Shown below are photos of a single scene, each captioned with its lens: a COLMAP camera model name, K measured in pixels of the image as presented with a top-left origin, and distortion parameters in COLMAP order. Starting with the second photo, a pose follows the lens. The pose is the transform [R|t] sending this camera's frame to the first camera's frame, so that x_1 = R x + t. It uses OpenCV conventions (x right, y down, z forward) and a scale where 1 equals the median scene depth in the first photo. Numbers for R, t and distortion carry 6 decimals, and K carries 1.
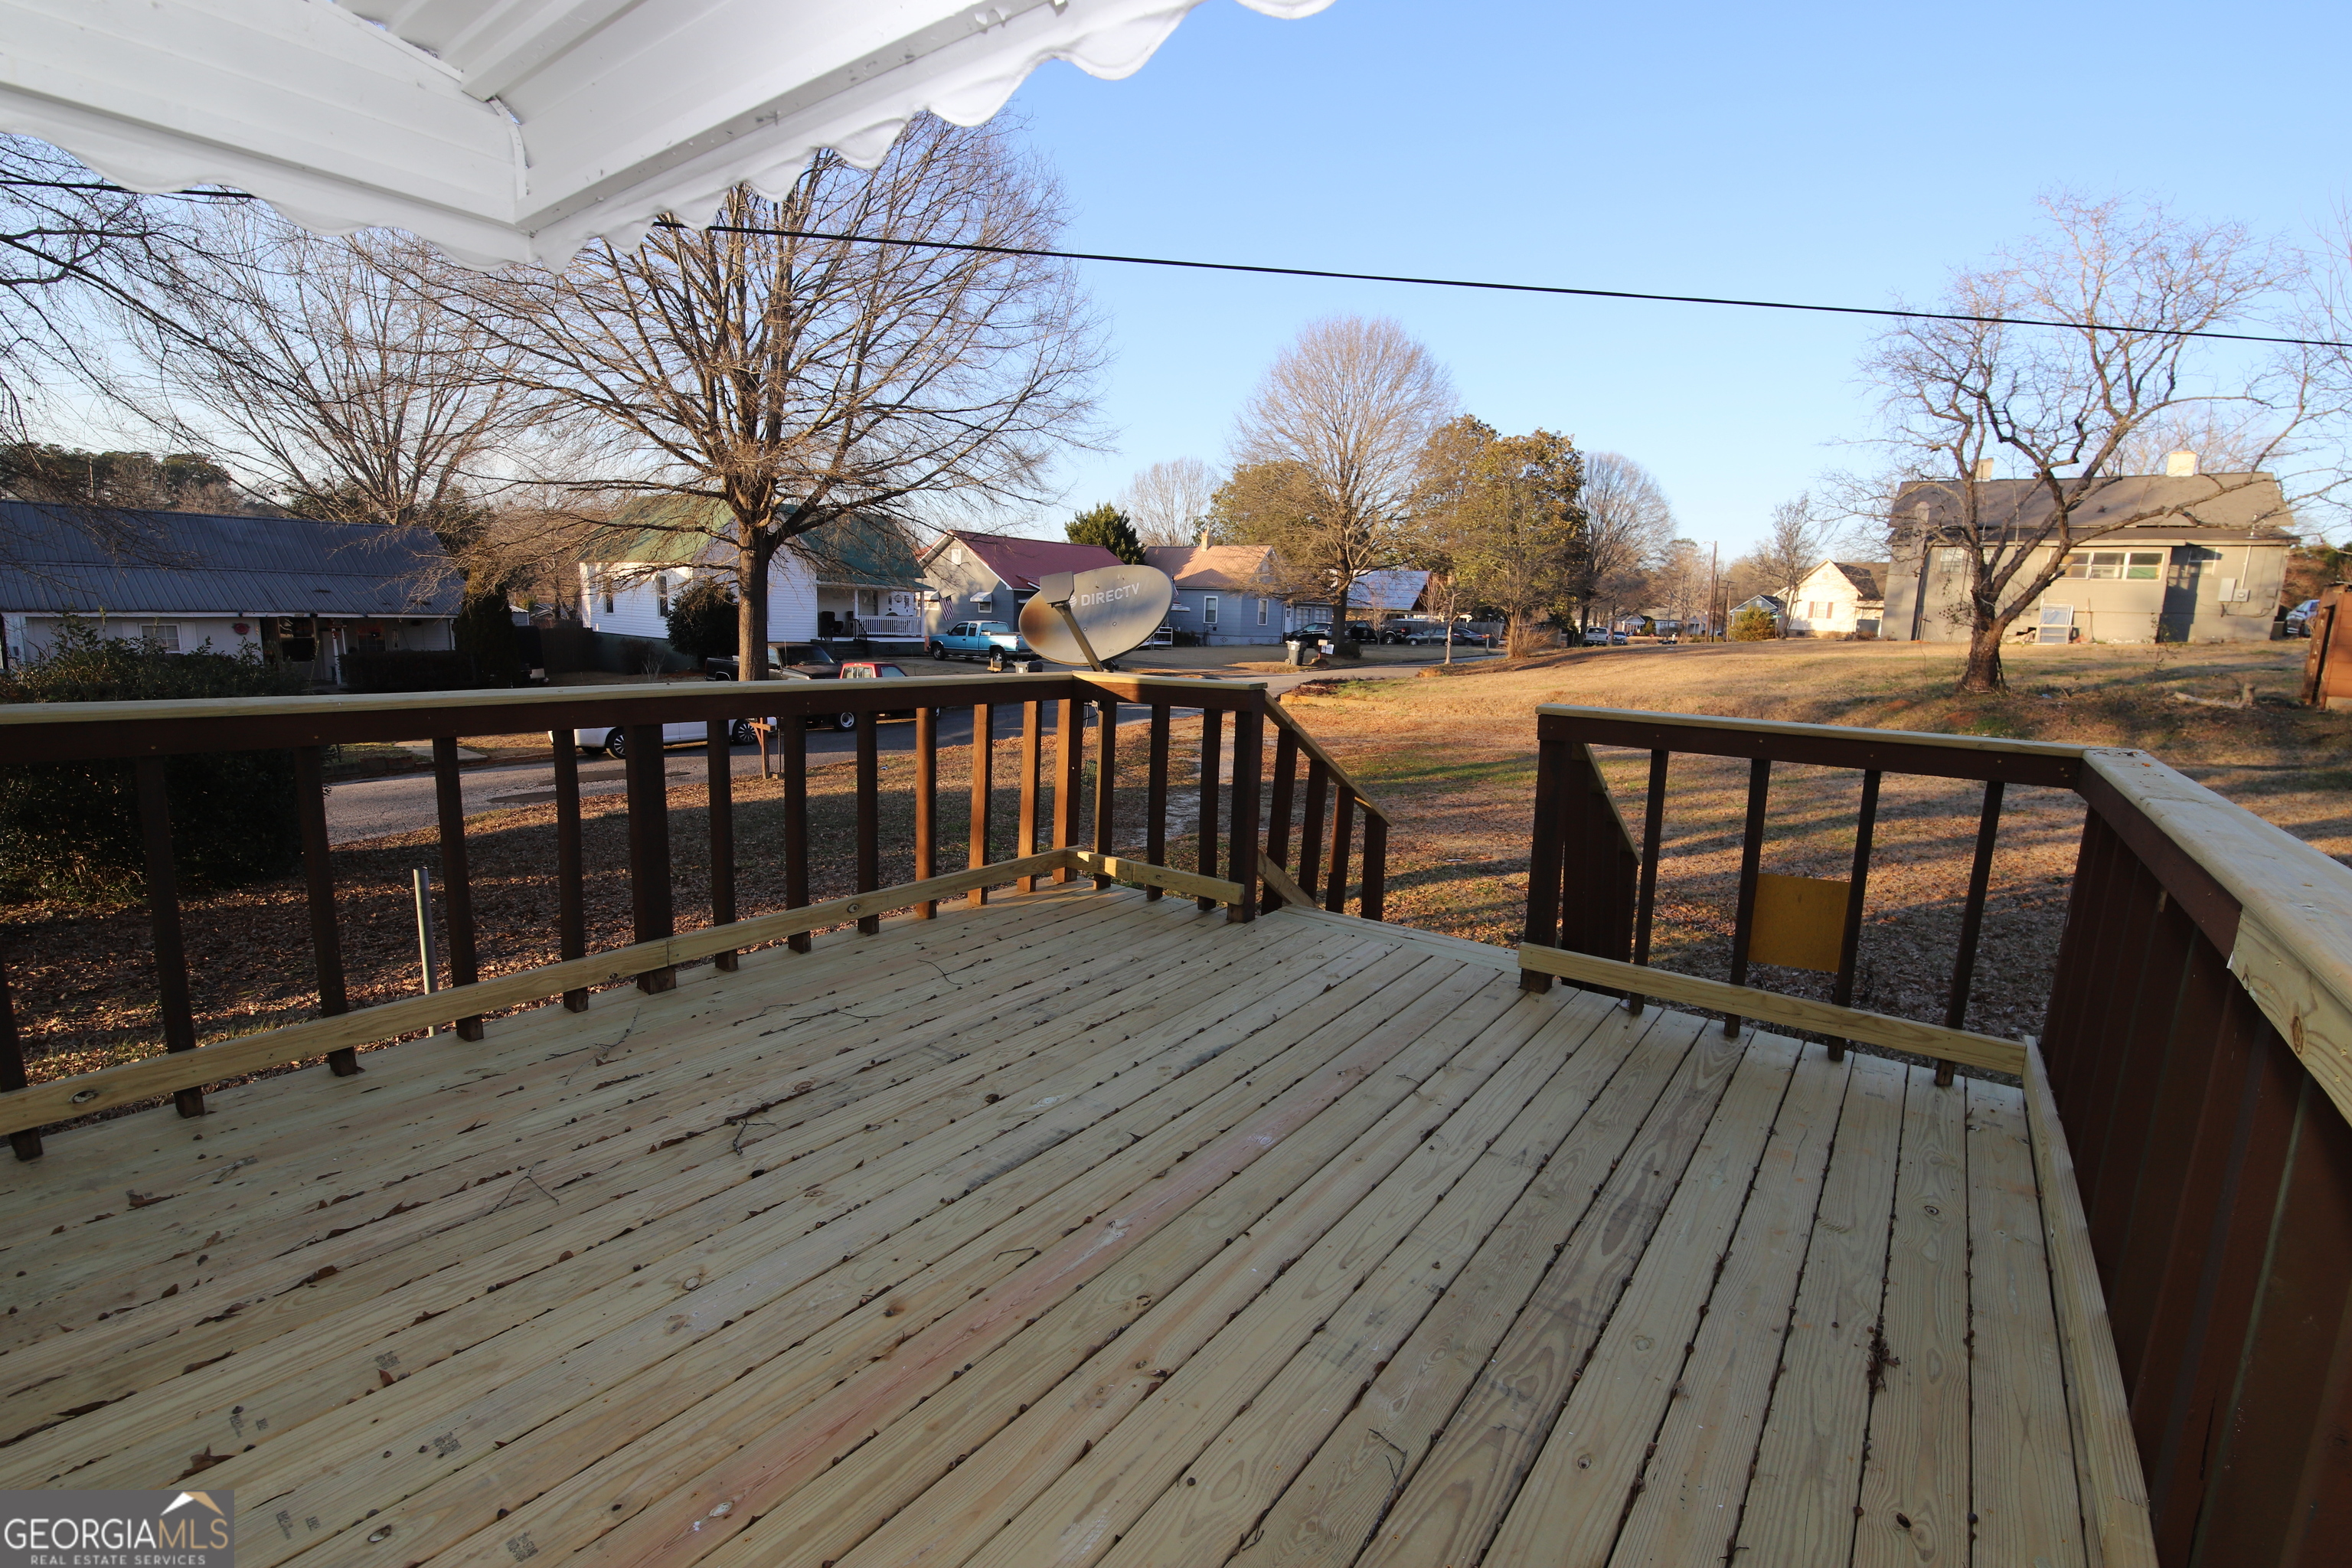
lens RADIAL K [[1032.8, 0, 1199.8], [0, 1032.8, 780.7], [0, 0, 1]] dist [-0.003830, -0.010045]
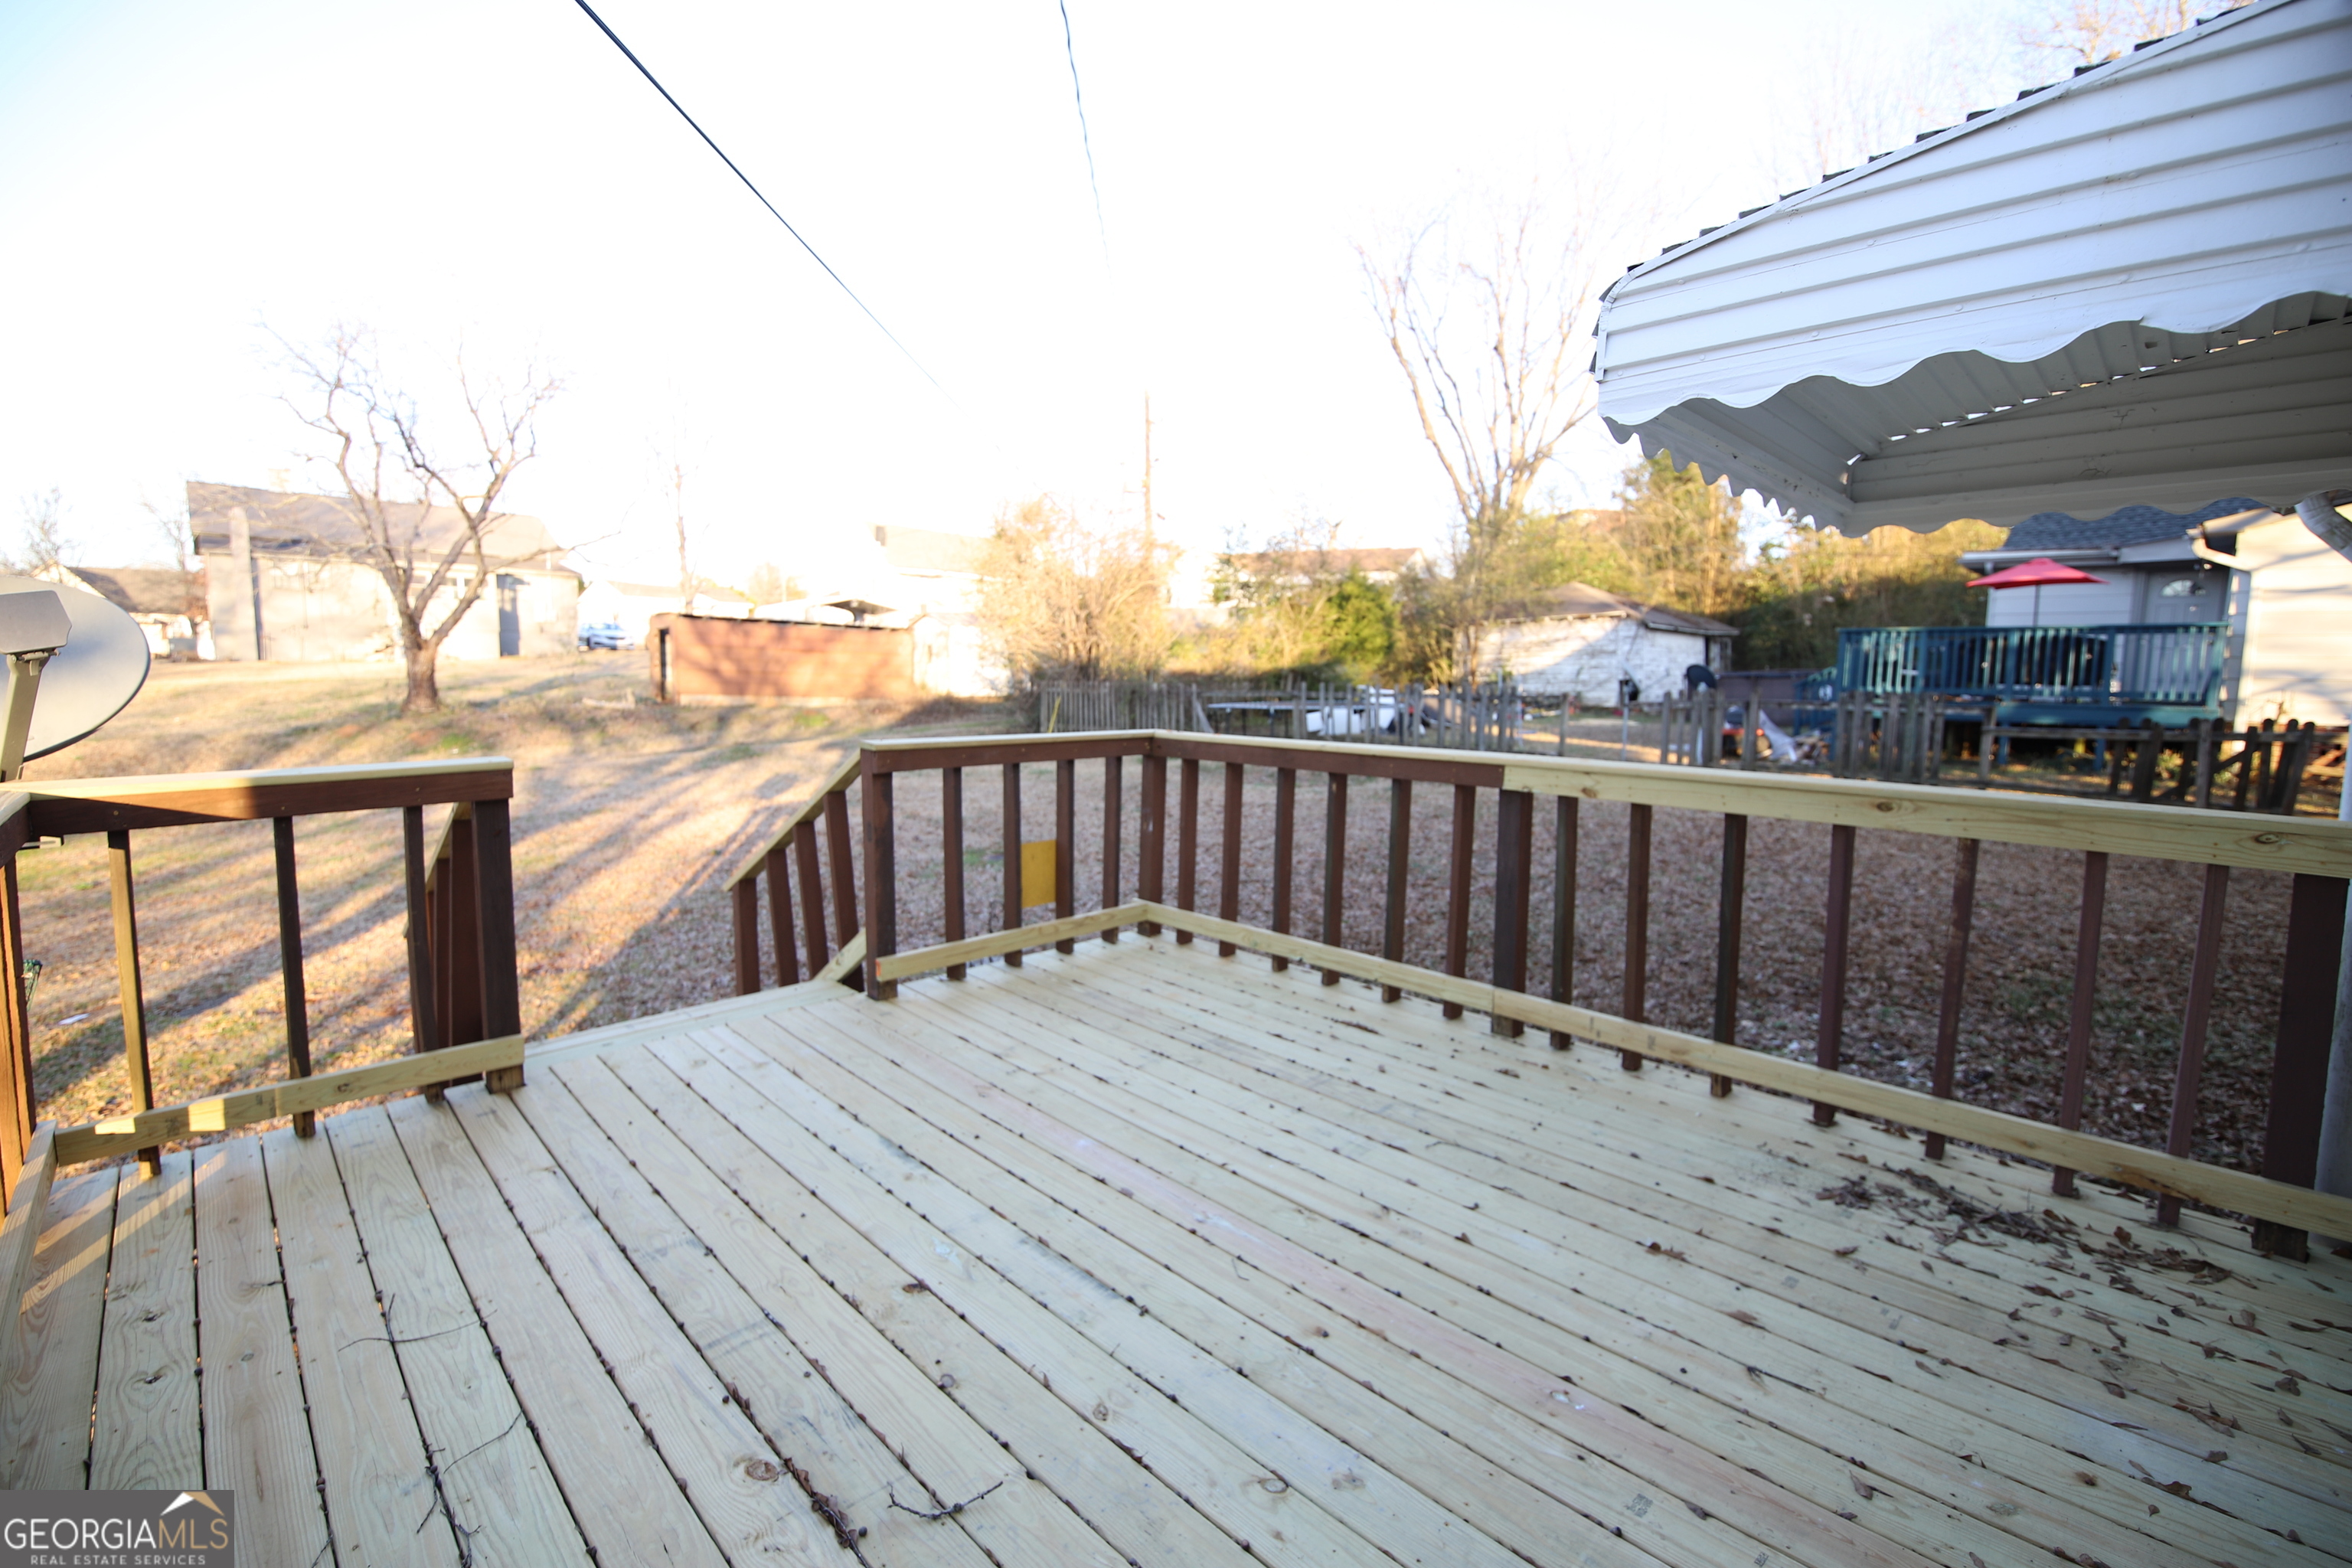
lens RADIAL K [[1038.6, 0, 1187.8], [0, 1038.6, 780.3], [0, 0, 1]] dist [-0.000452, -0.011182]
pose [[0.145193, -0.134260, 0.980252, -0.727199], [0.147408, 0.982628, 0.112752, -0.111084], [-0.978361, 0.128126, 0.162462, 0.491290]]
